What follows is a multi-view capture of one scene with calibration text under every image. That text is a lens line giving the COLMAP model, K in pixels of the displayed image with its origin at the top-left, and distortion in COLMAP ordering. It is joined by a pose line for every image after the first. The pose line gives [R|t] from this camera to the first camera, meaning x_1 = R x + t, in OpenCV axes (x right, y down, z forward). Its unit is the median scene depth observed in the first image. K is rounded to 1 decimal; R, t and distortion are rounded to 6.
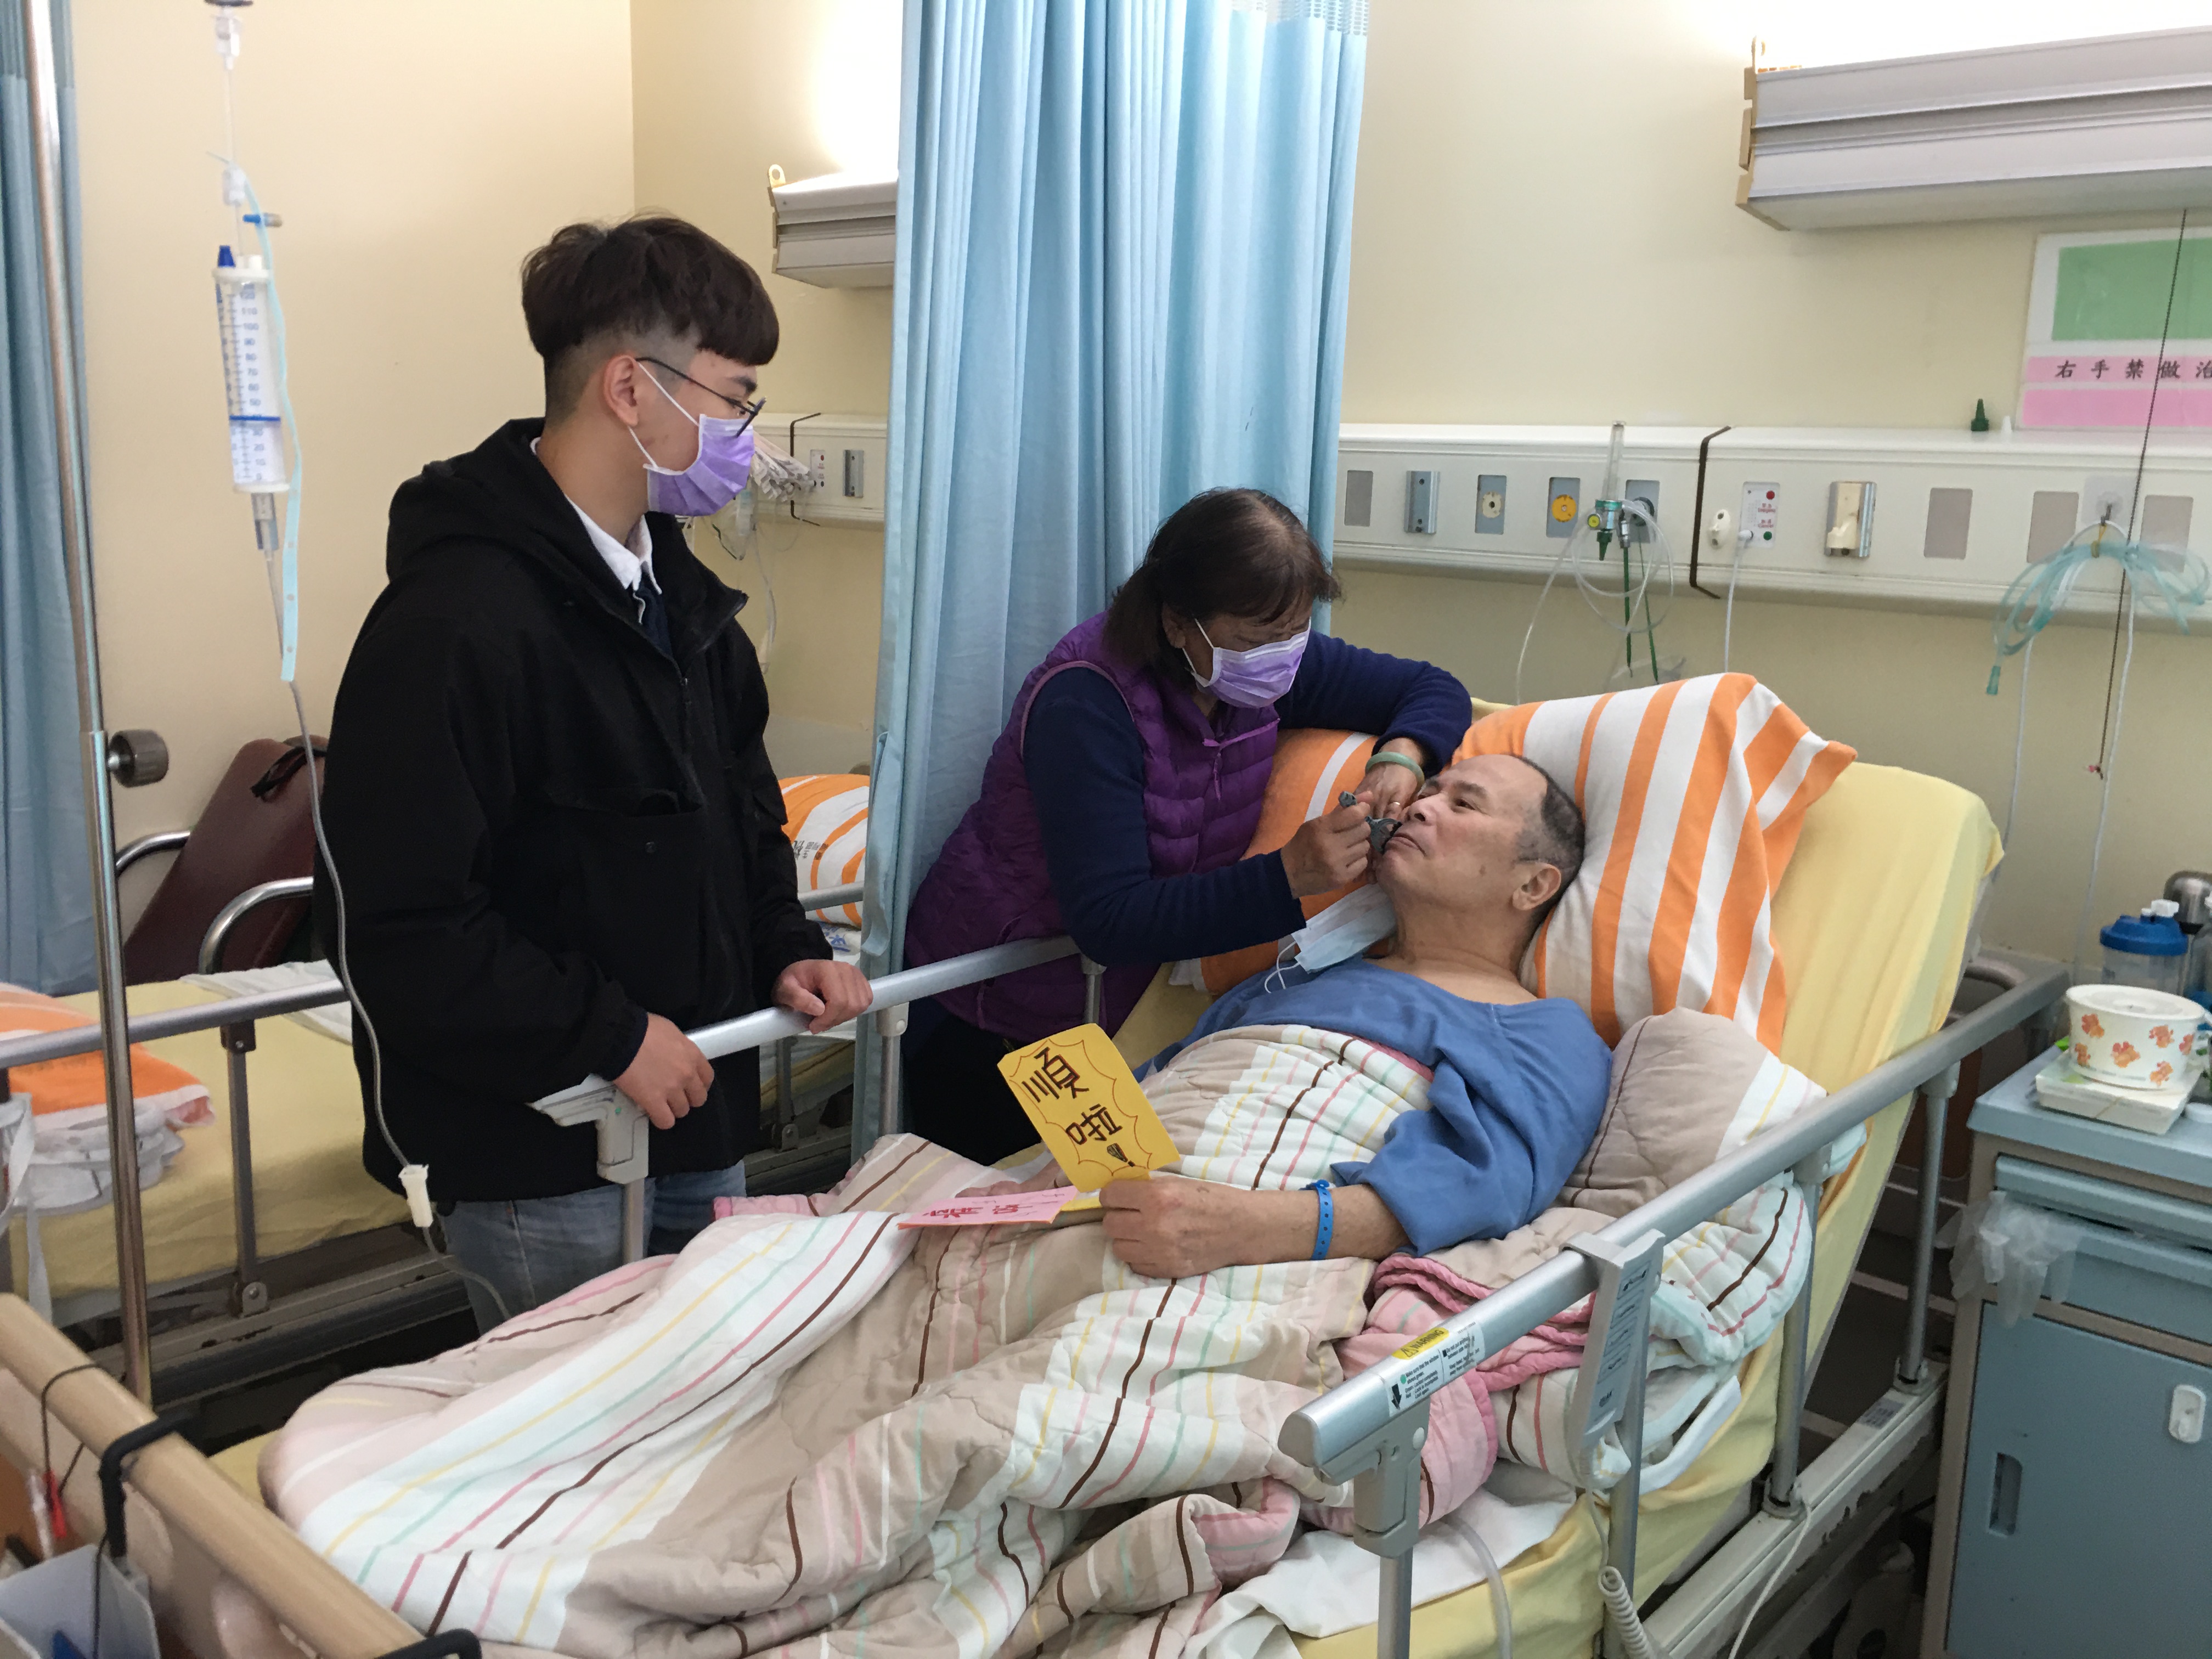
lens RADIAL K [[1988.0, 0, 1097.0], [0, 1988.0, 834.3], [0, 0, 1]] dist [0.014519, -0.025666]
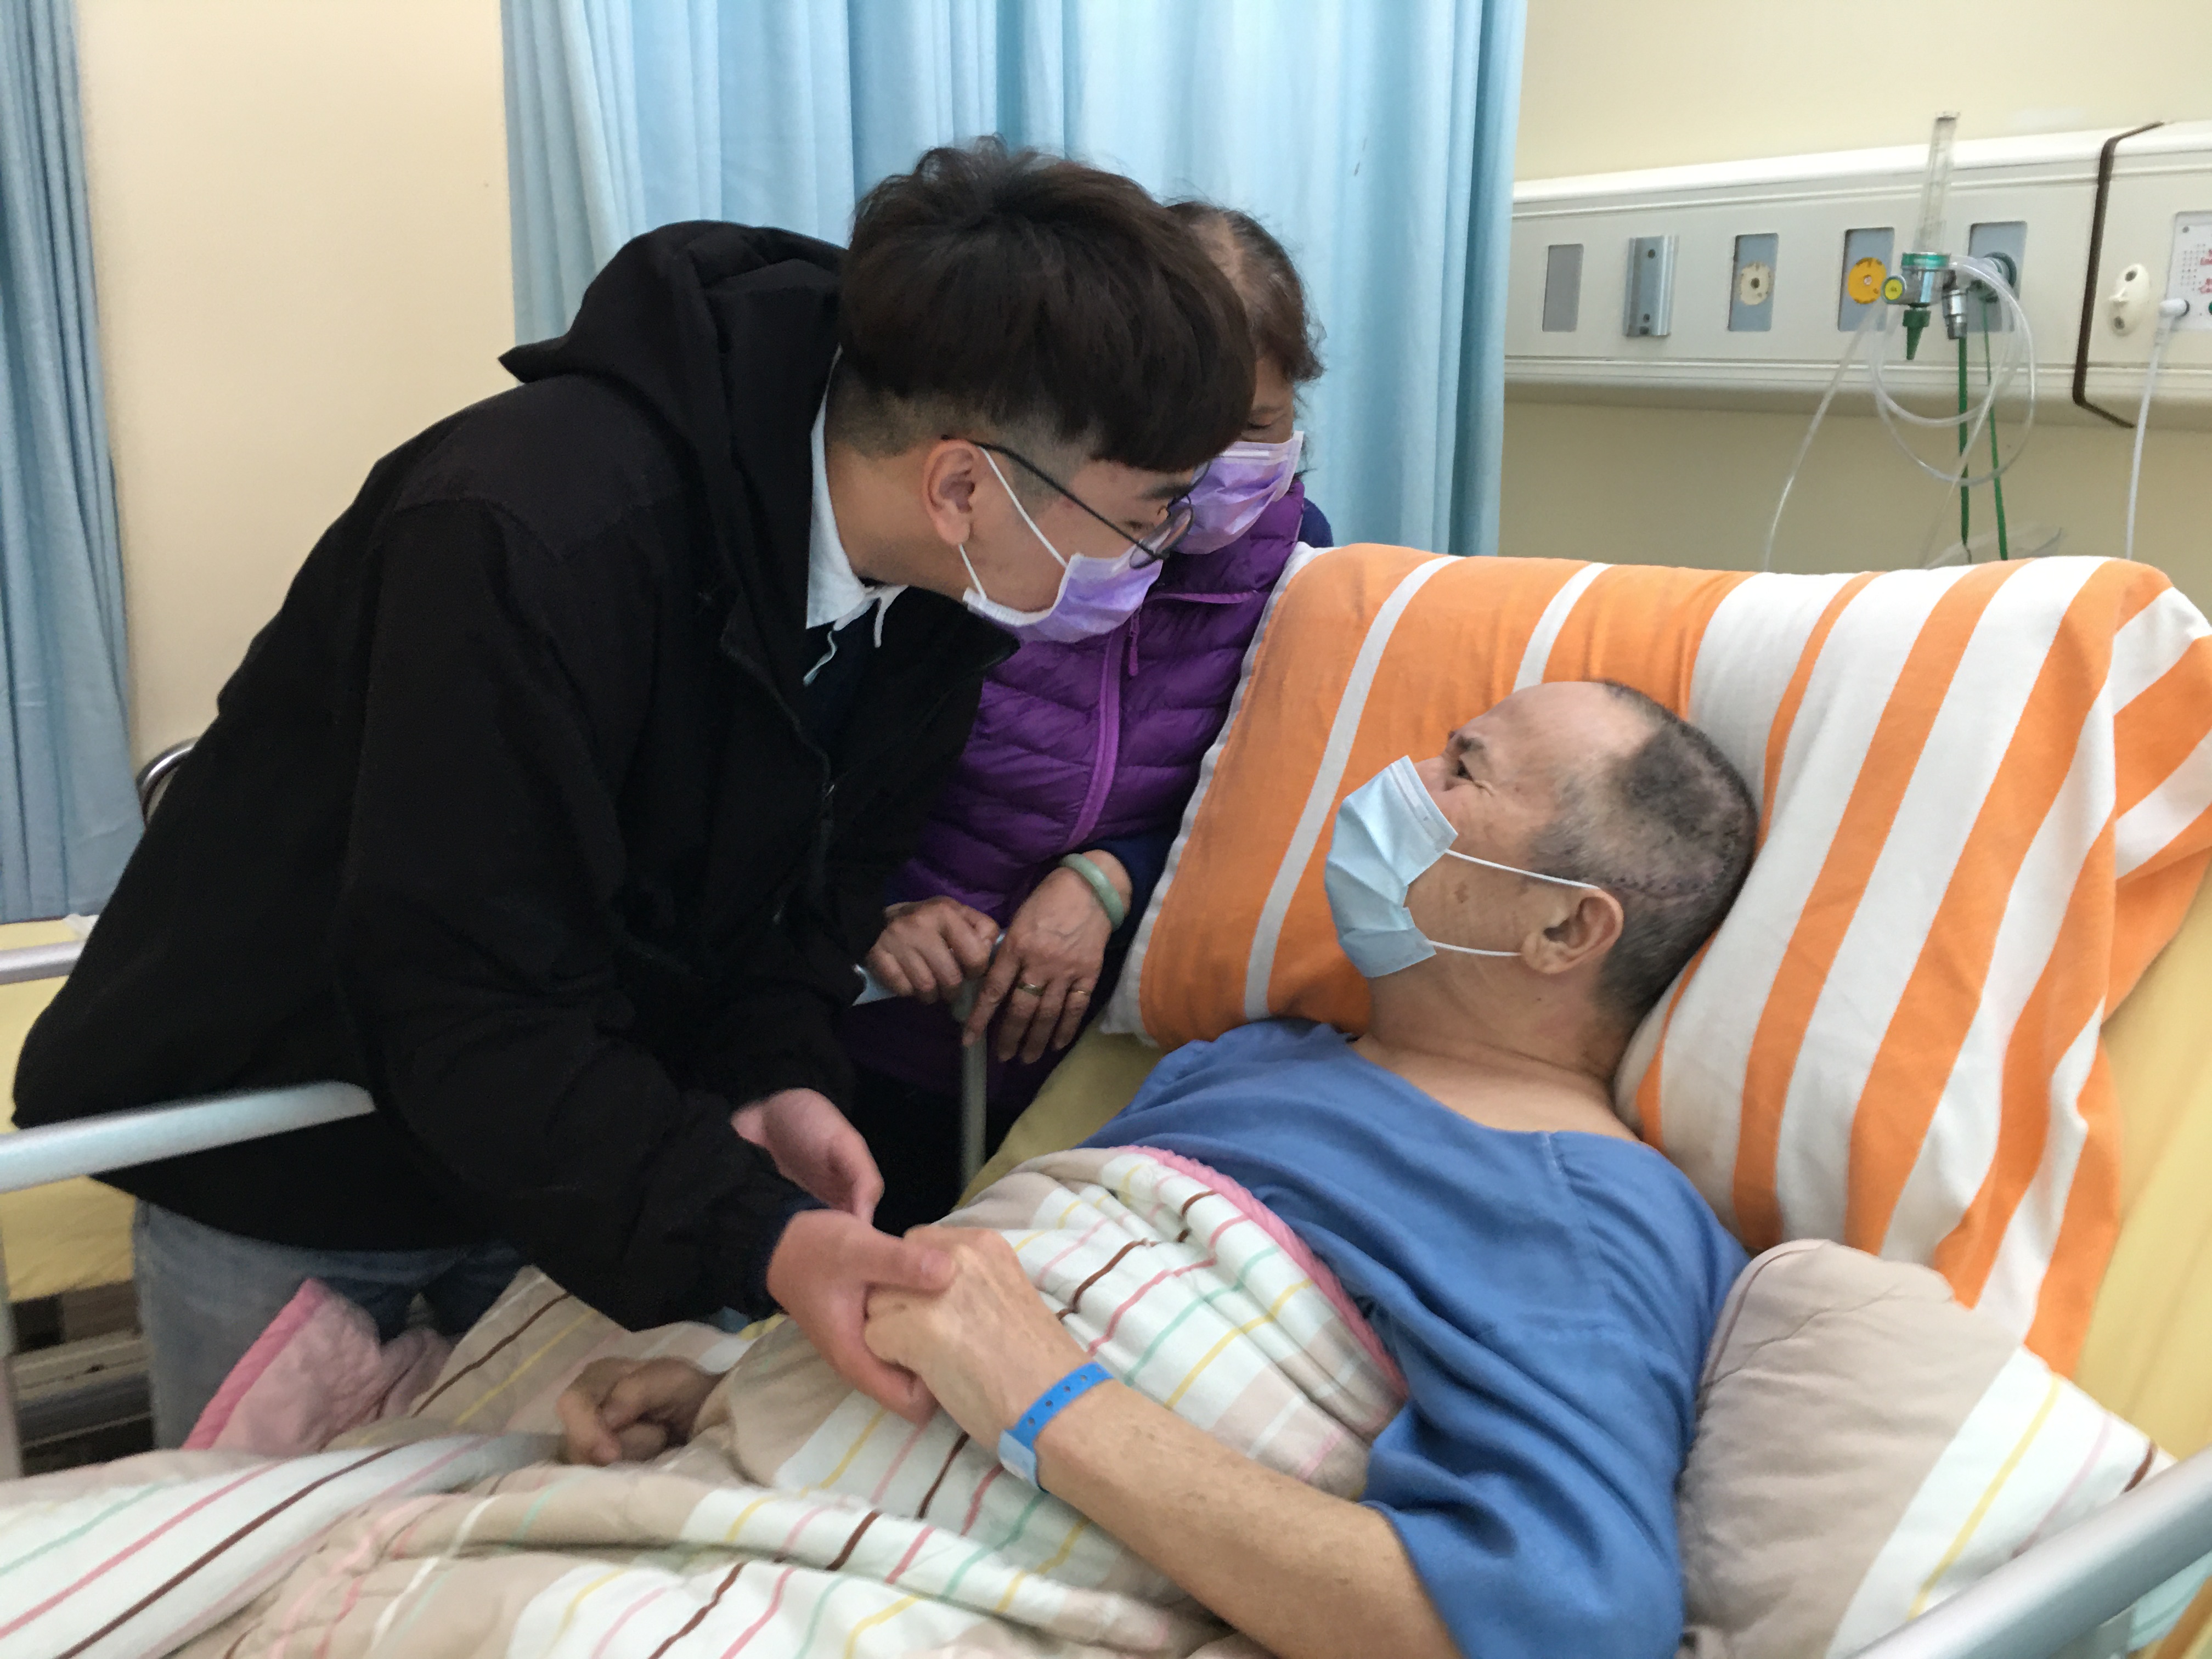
lens RADIAL K [[1988.0, 0, 1116.0], [0, 1988.0, 815.9], [0, 0, 1]] dist [0.014519, -0.025666]
pose [[0.970252, 0.043904, -0.238084, 0.174359], [-0.037129, 0.998770, 0.032866, -0.014177], [0.239234, -0.023048, 0.970688, 0.375885]]
